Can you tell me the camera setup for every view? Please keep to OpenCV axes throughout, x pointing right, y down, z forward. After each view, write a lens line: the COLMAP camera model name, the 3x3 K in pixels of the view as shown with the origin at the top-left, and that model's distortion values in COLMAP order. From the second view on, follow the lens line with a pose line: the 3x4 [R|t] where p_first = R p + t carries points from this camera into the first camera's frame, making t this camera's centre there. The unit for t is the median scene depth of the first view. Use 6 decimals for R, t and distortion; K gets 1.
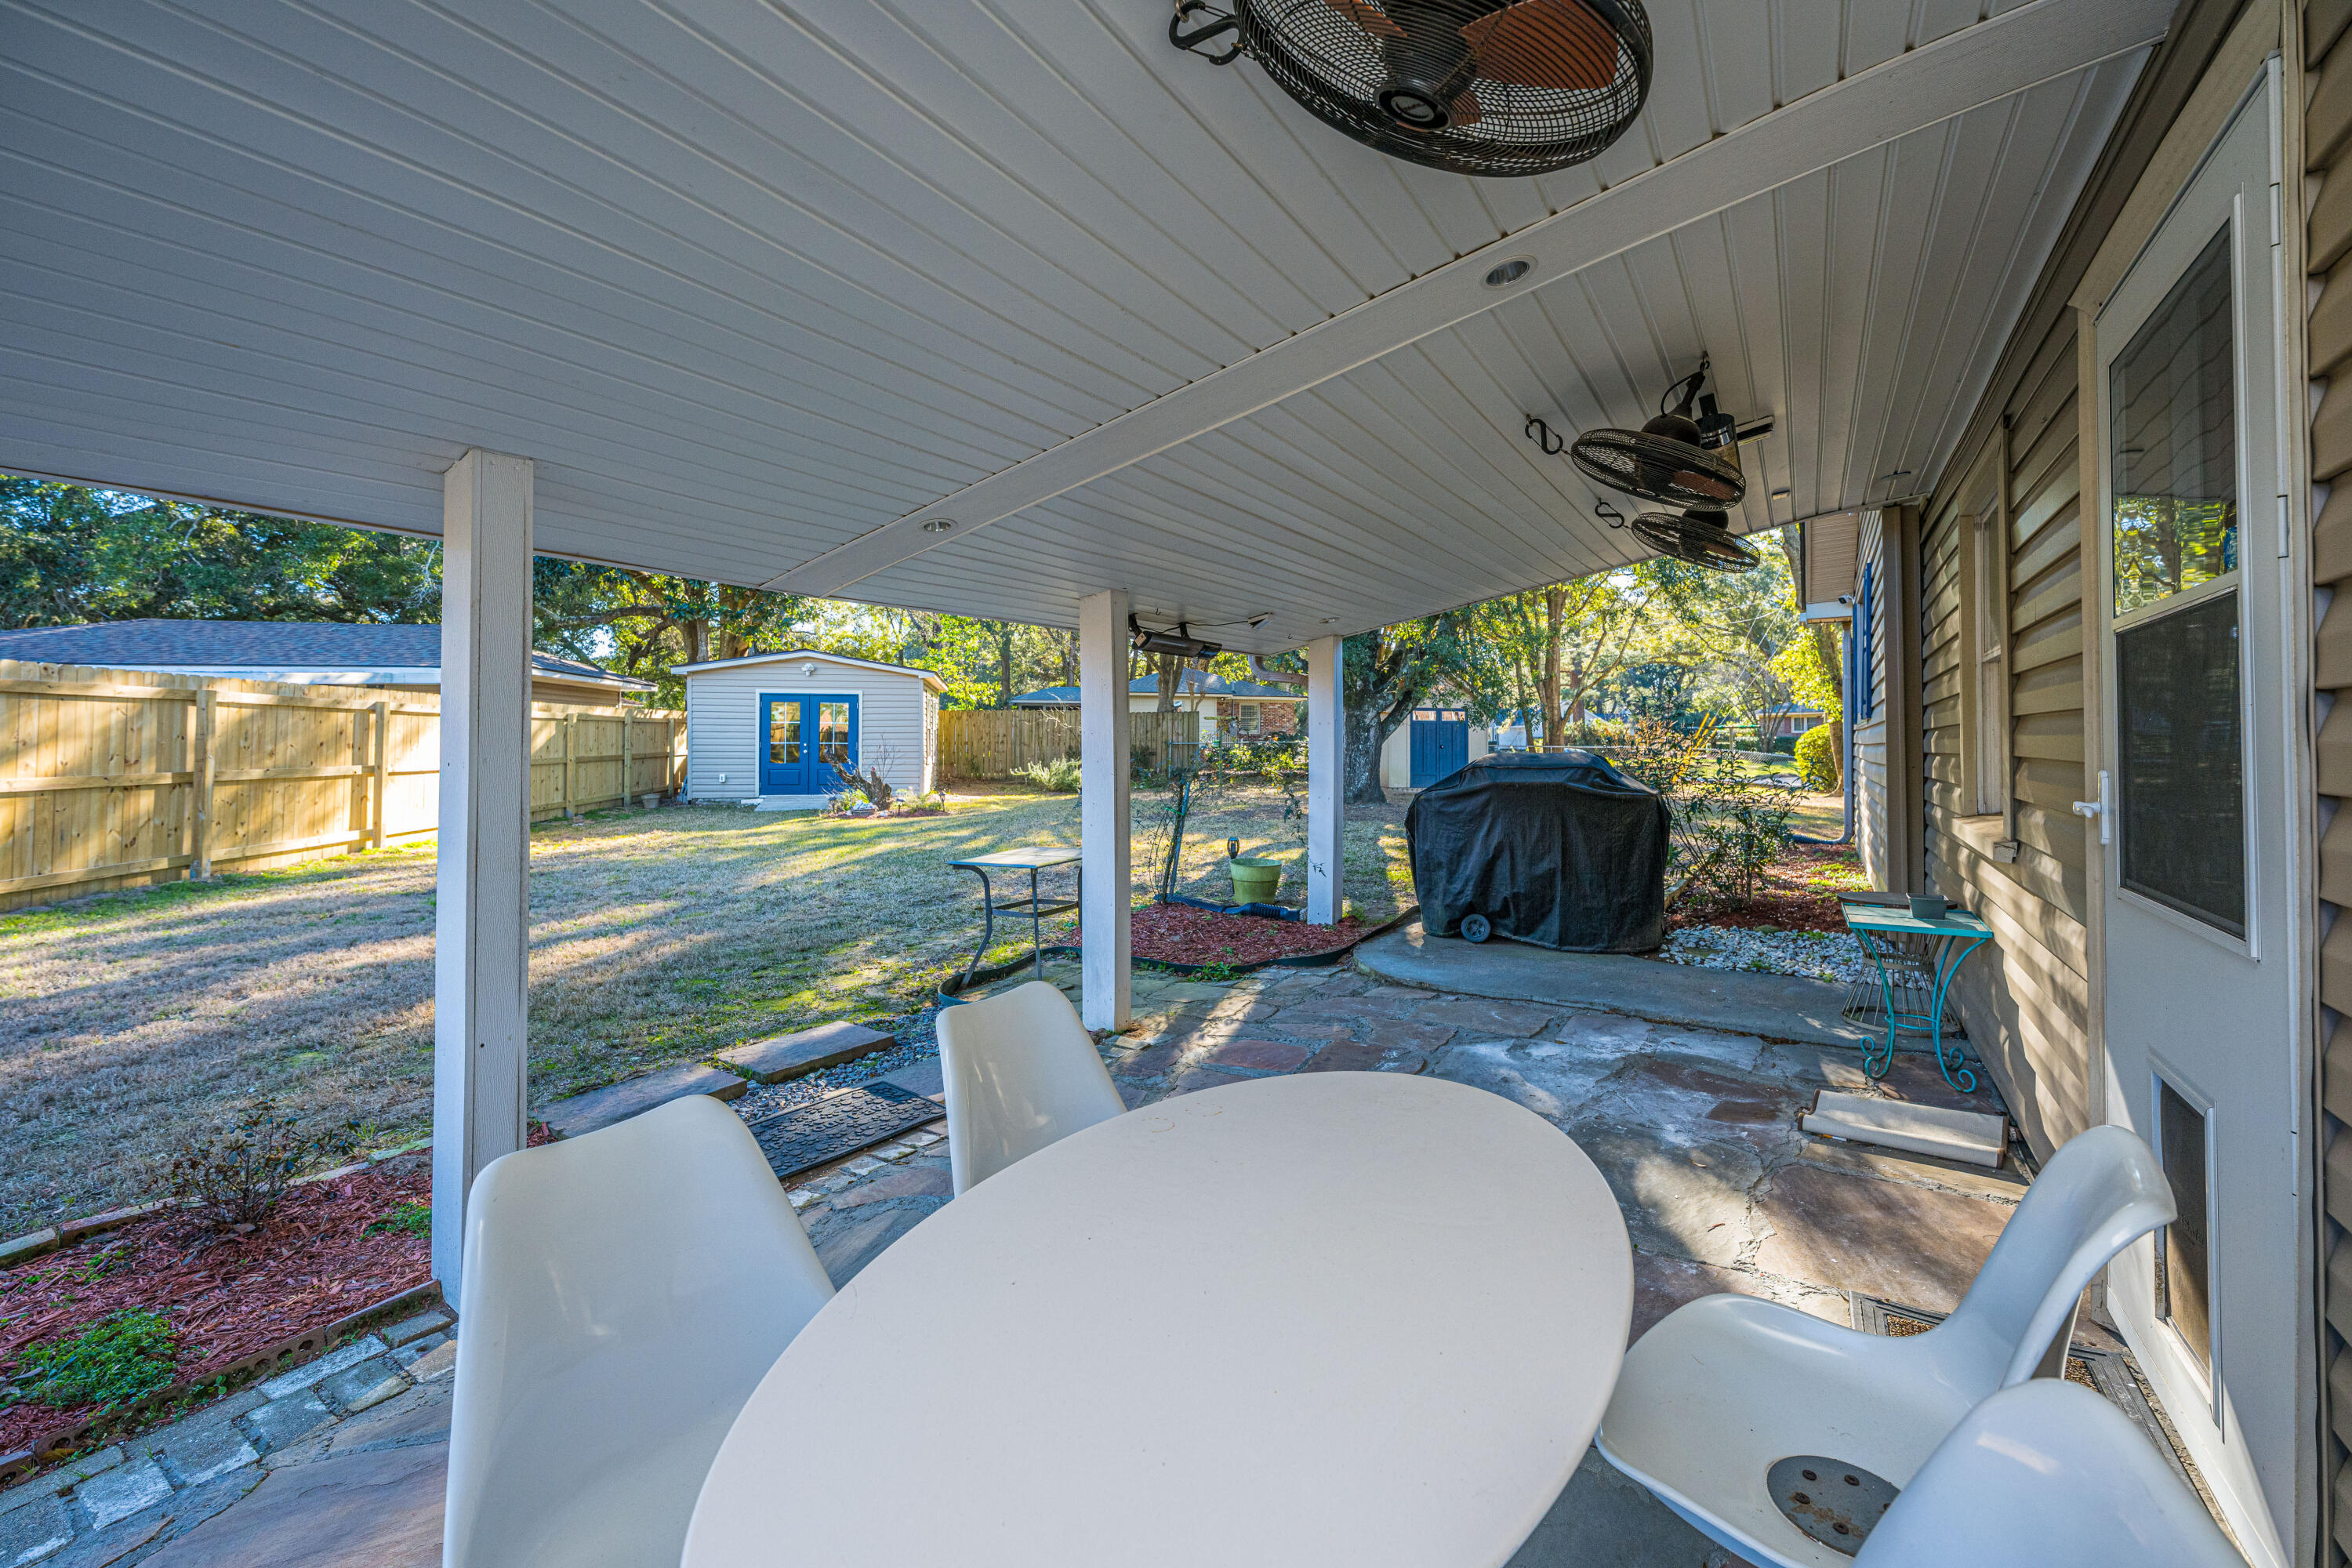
lens RADIAL K [[926.3, 0, 1193.5], [0, 926.3, 773.1], [0, 0, 1]] dist [0.000660, -0.000155]
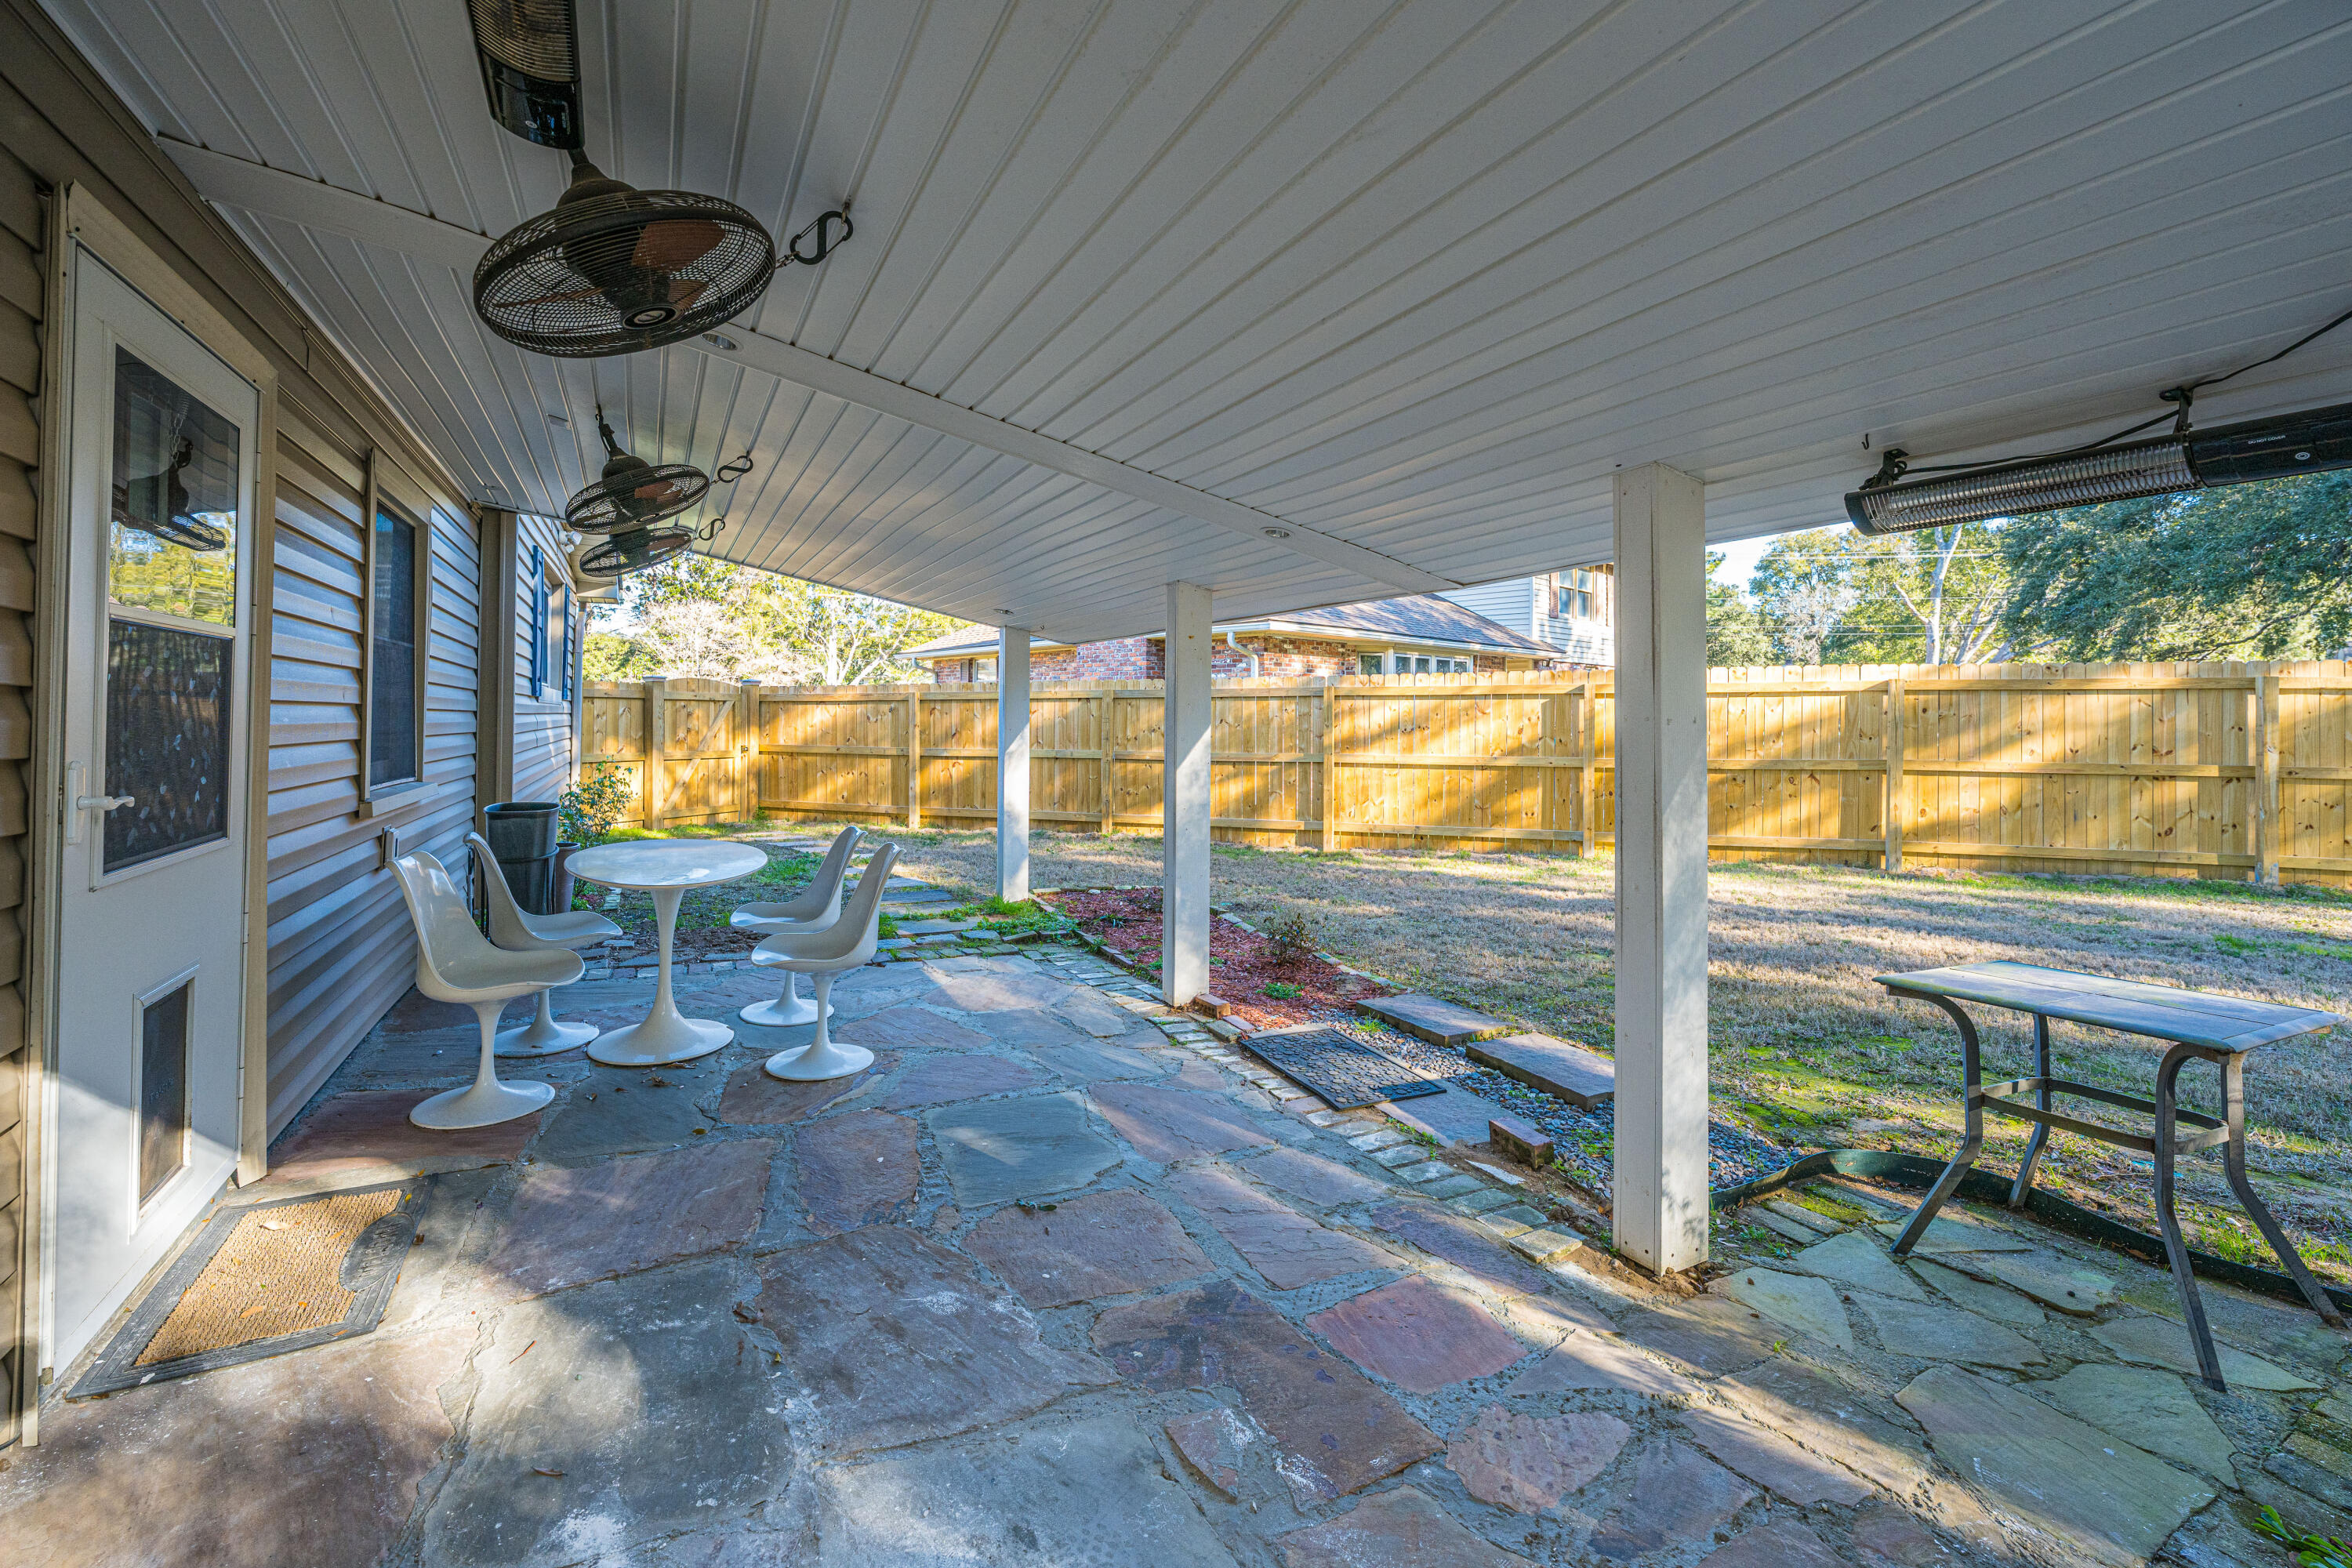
lens RADIAL K [[953.9, 0, 1165.8], [0, 953.9, 719.1], [0, 0, 1]] dist [0.000714, -0.000004]
pose [[-0.468806, -0.002575, -0.883298, 0.585278], [-0.040659, 0.998999, 0.018667, -0.046315], [0.882365, 0.044665, -0.468441, 1.050602]]
